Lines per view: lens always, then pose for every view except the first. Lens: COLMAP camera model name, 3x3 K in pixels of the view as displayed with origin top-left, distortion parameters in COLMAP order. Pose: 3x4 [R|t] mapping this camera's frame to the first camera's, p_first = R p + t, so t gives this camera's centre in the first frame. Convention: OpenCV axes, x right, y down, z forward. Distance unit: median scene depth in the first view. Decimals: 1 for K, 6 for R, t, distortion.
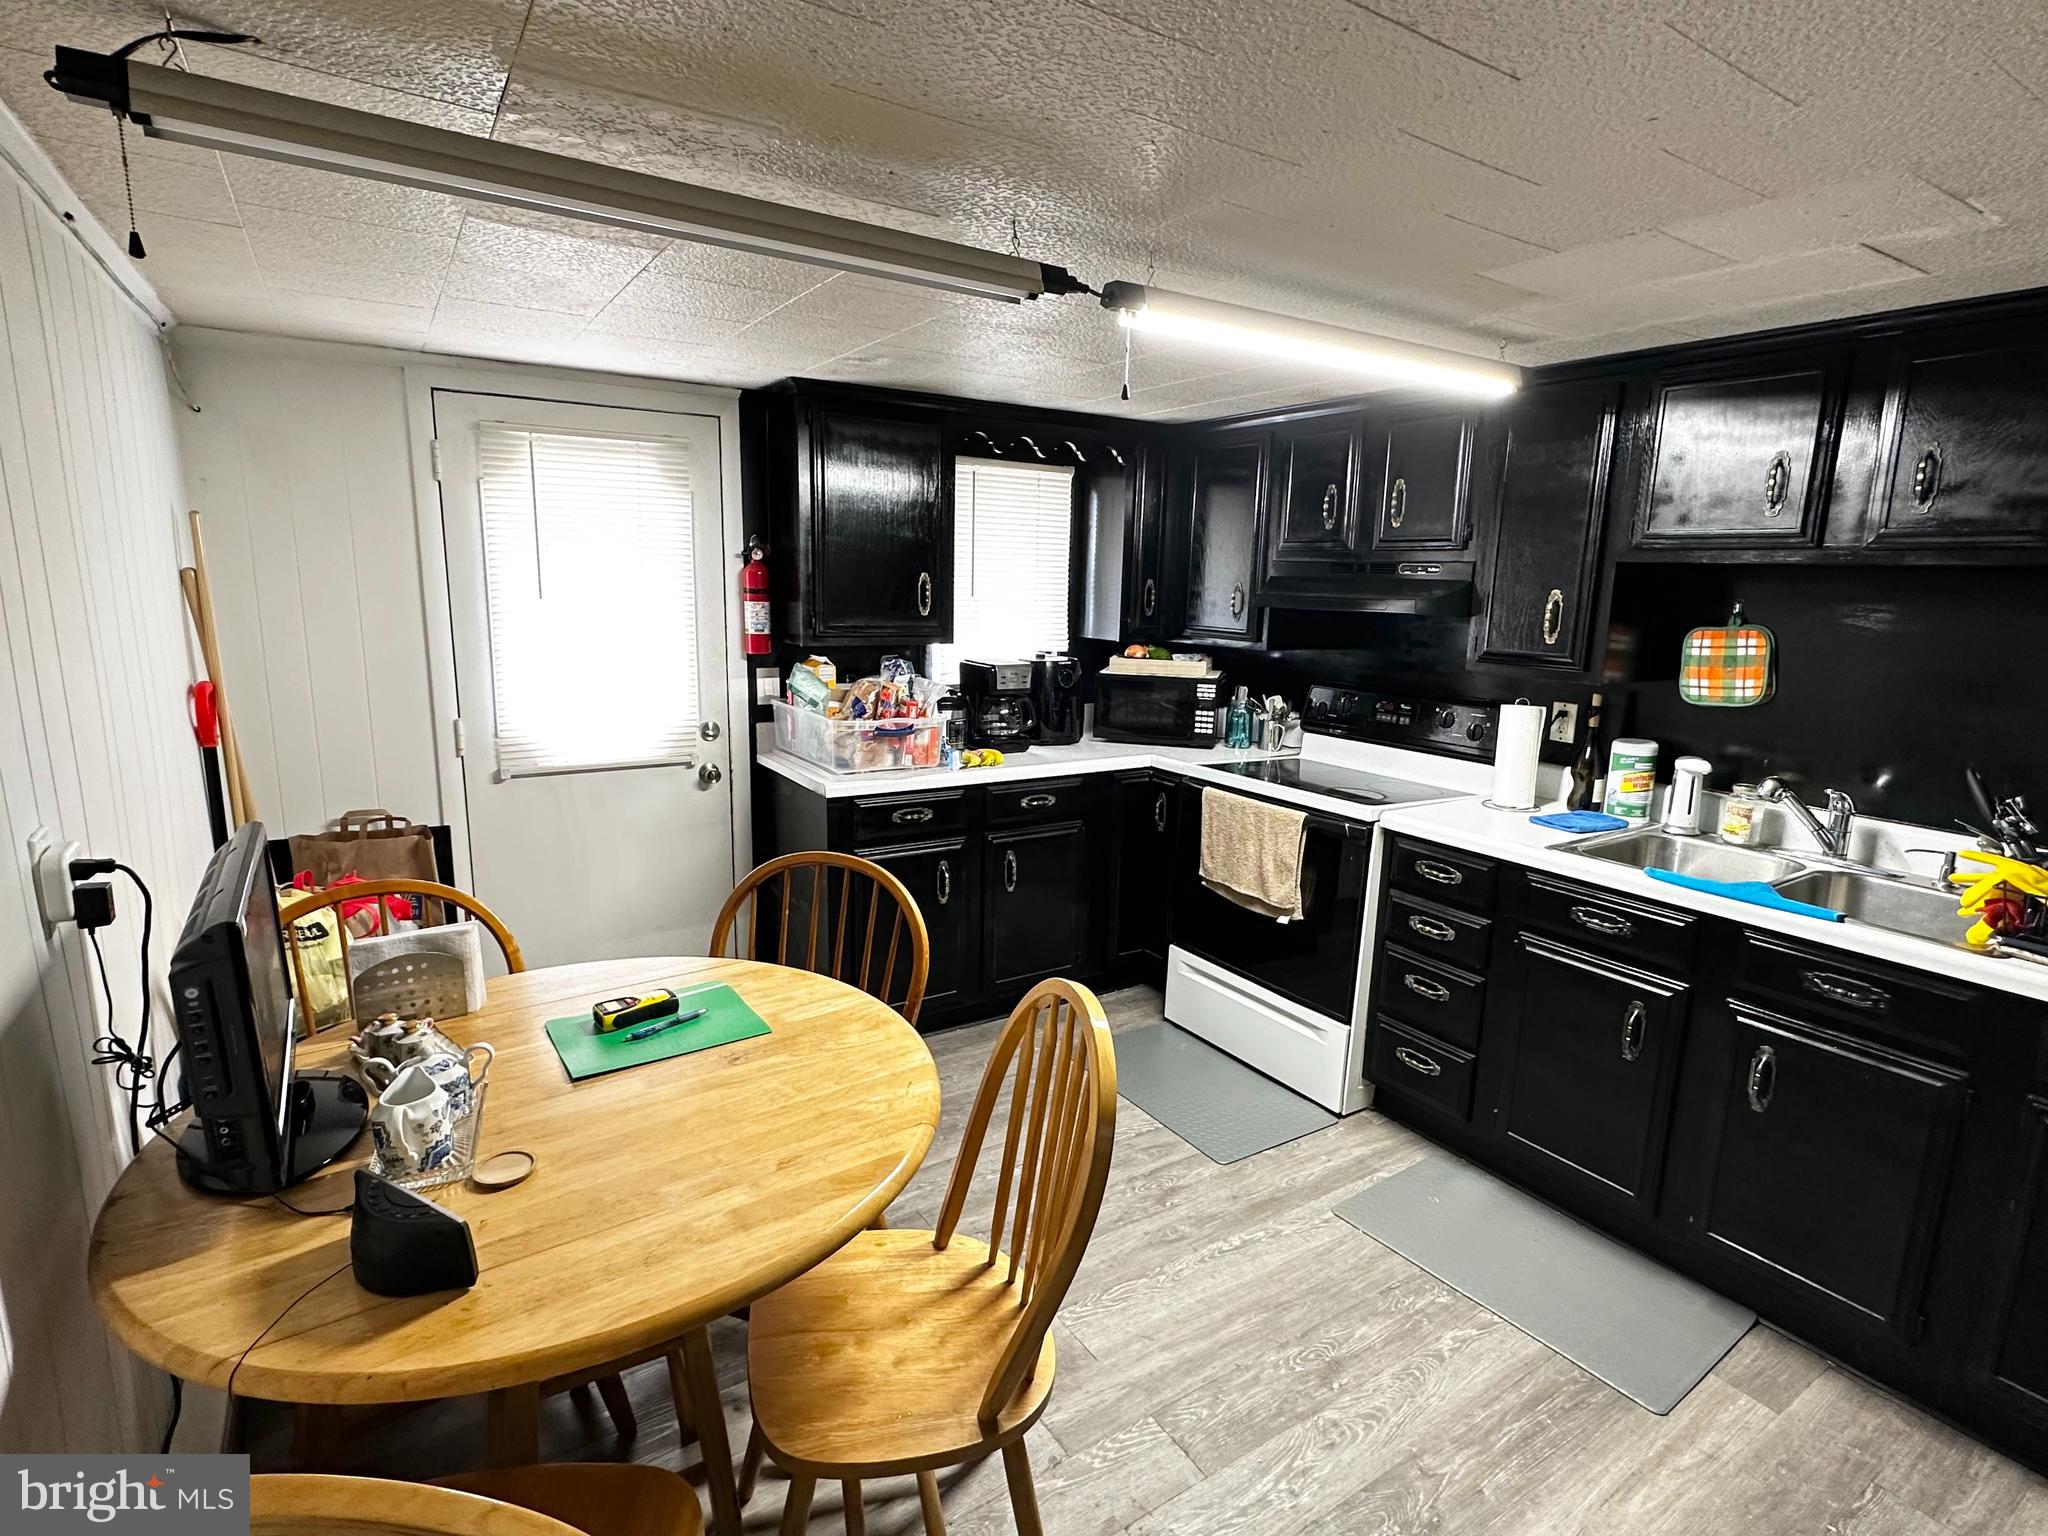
lens RADIAL K [[1017.5, 0, 1022.6], [0, 1017.5, 770.7], [0, 0, 1]] dist [-0.000367, 0.000293]
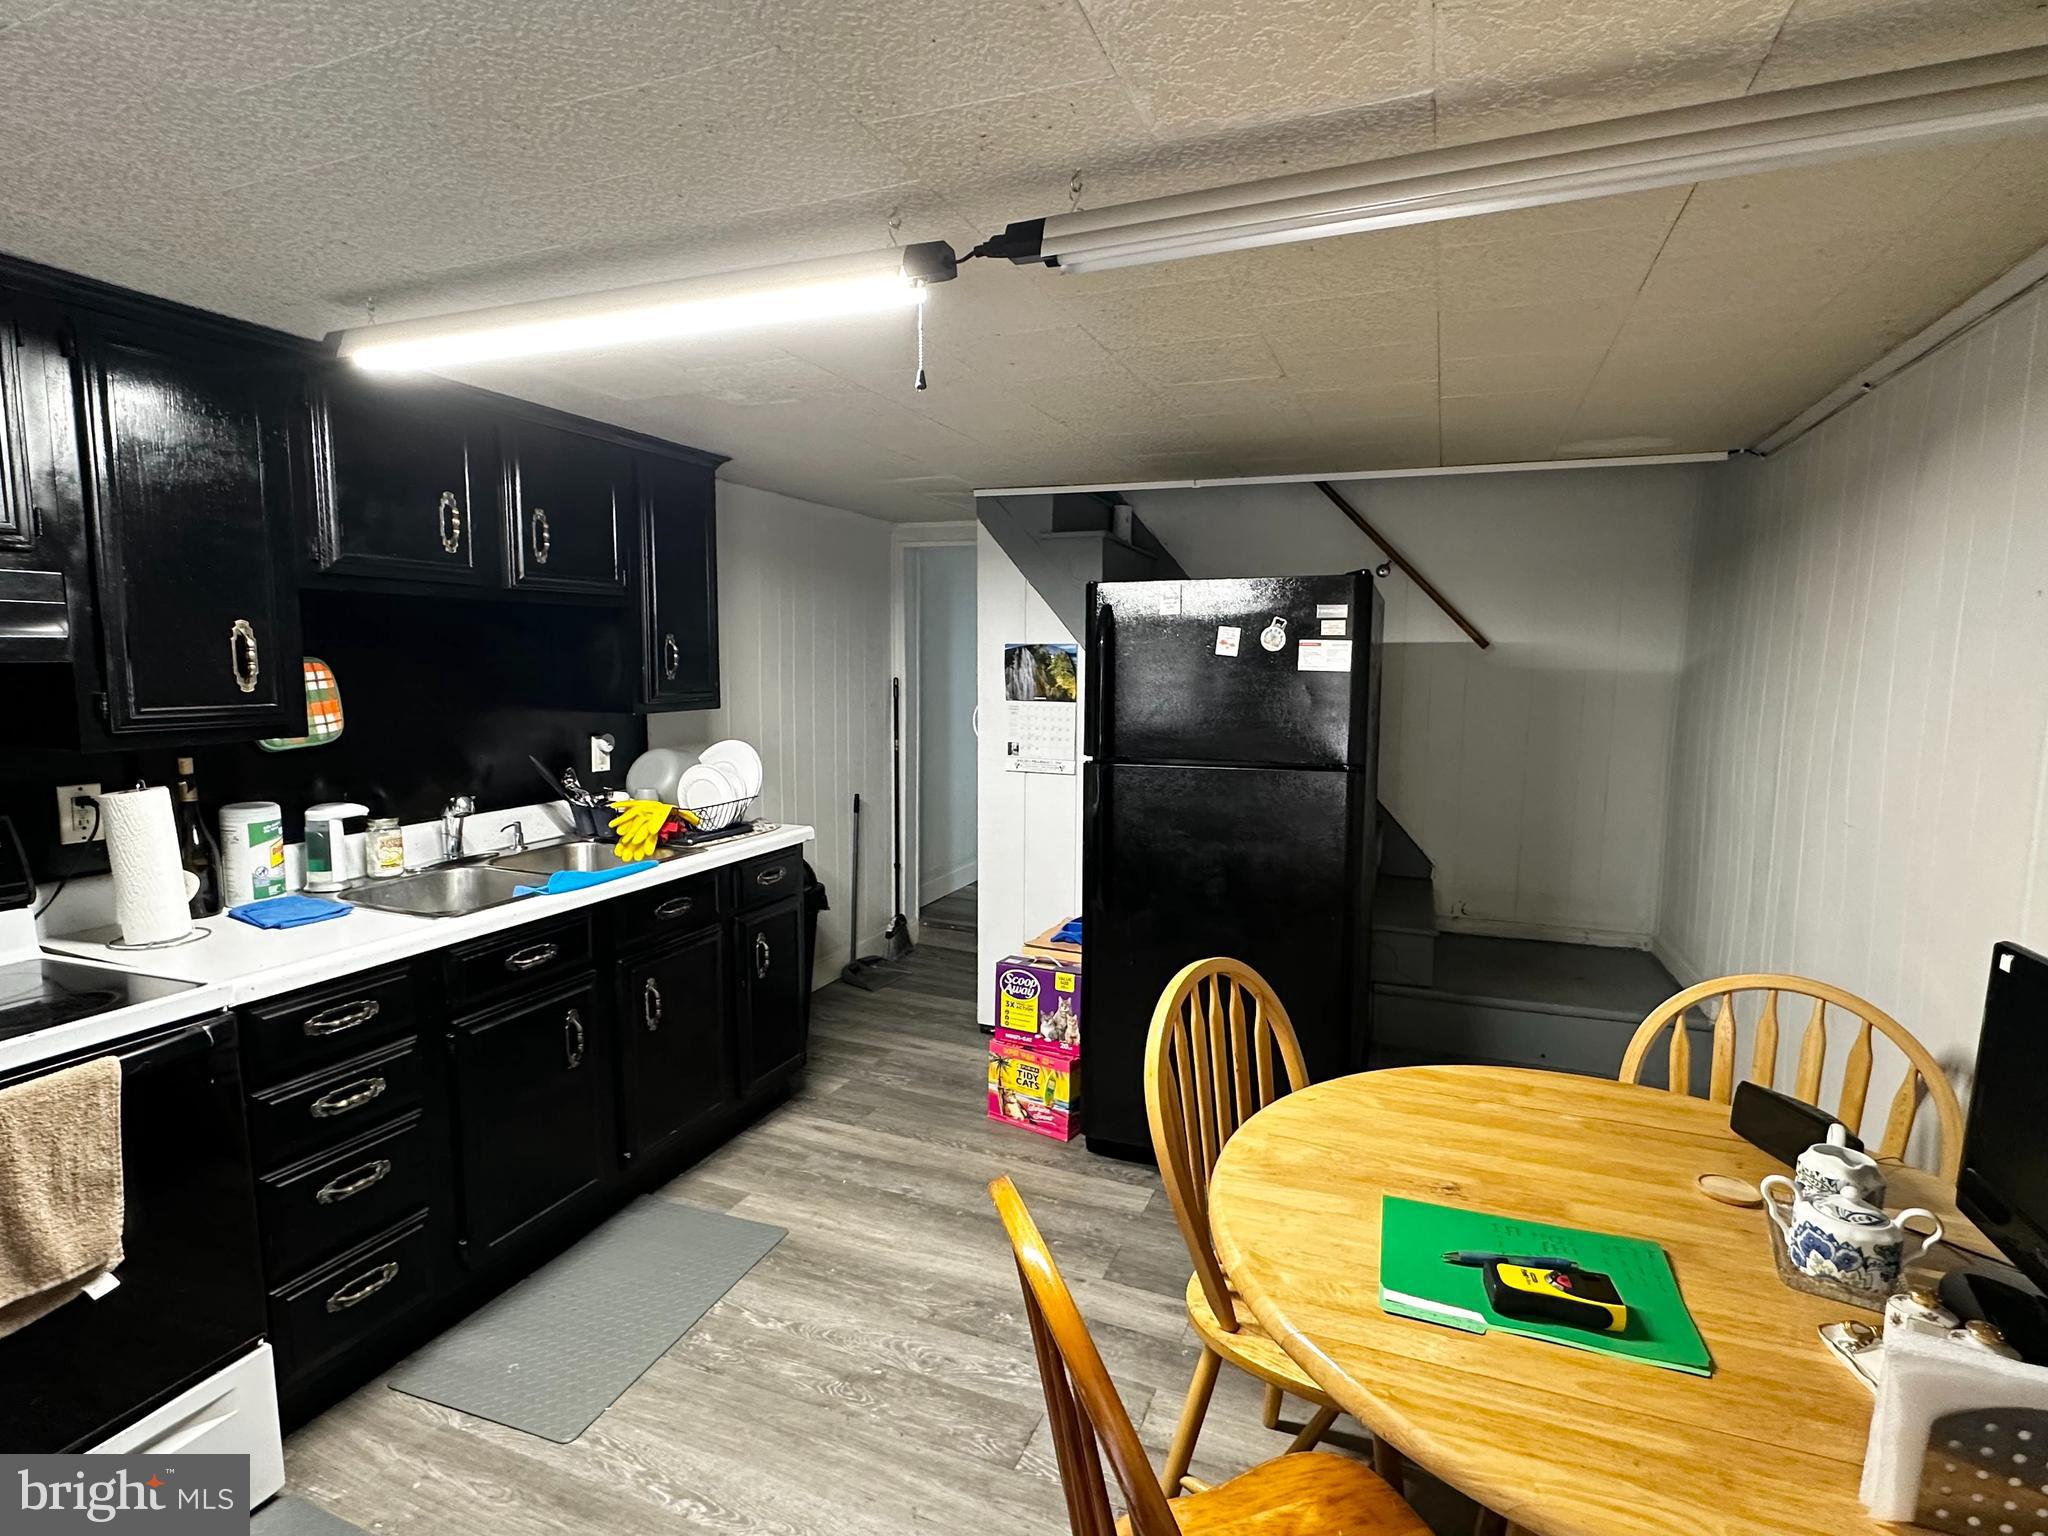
lens RADIAL K [[1017.5, 0, 1024.6], [0, 1017.5, 769.1], [0, 0, 1]] dist [-0.000367, 0.000293]
pose [[-0.572194, -0.117257, 0.811693, -0.436008], [0.140232, 0.961162, 0.237704, -0.175303], [-0.808041, 0.249838, -0.533528, 0.995608]]
